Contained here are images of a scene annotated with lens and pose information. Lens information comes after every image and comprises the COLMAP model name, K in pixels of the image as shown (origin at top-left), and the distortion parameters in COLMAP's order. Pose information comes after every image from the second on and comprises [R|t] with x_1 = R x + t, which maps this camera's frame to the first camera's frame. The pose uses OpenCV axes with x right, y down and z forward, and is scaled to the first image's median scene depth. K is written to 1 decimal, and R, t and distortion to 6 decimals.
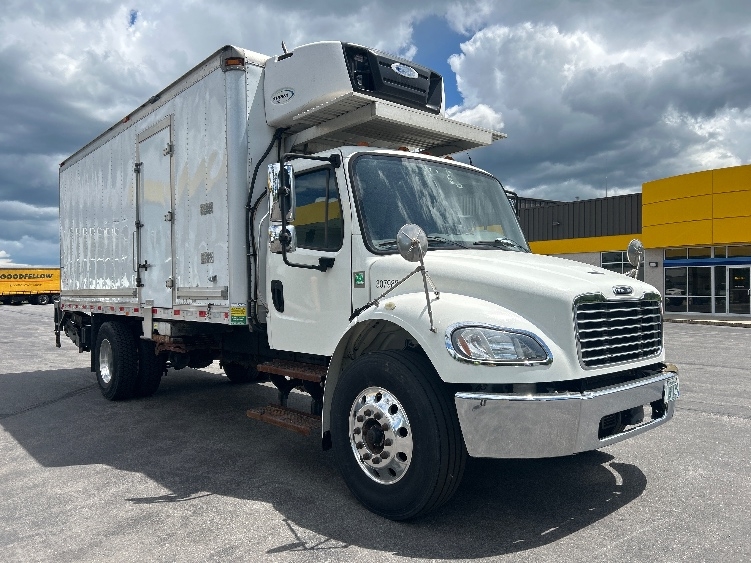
lens RADIAL K [[567.4, 0, 375.6], [0, 567.4, 288.0], [0, 0, 1]] dist [0.007552, -0.011872]
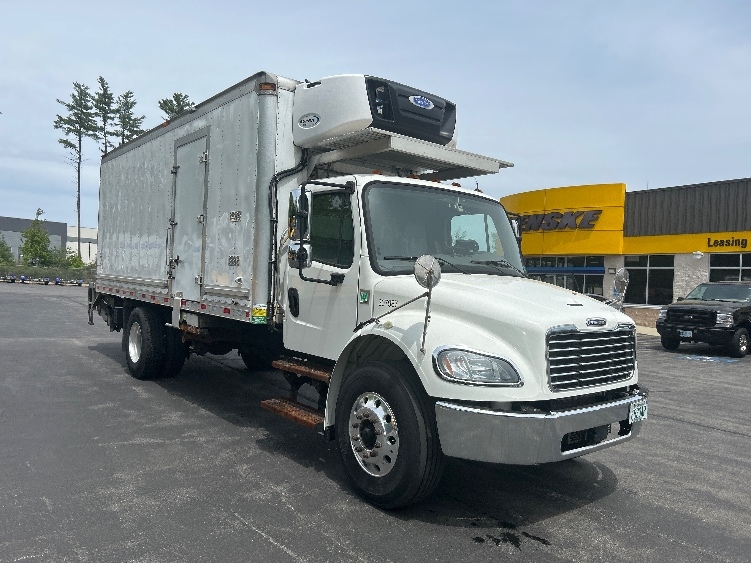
lens RADIAL K [[567.4, 0, 373.1], [0, 567.4, 284.0], [0, 0, 1]] dist [0.007552, -0.011872]
pose [[0.997364, 0.057456, -0.044318, 0.034252], [-0.056983, 0.998305, 0.011871, -0.050637], [0.044925, -0.009314, 0.998947, -0.121483]]
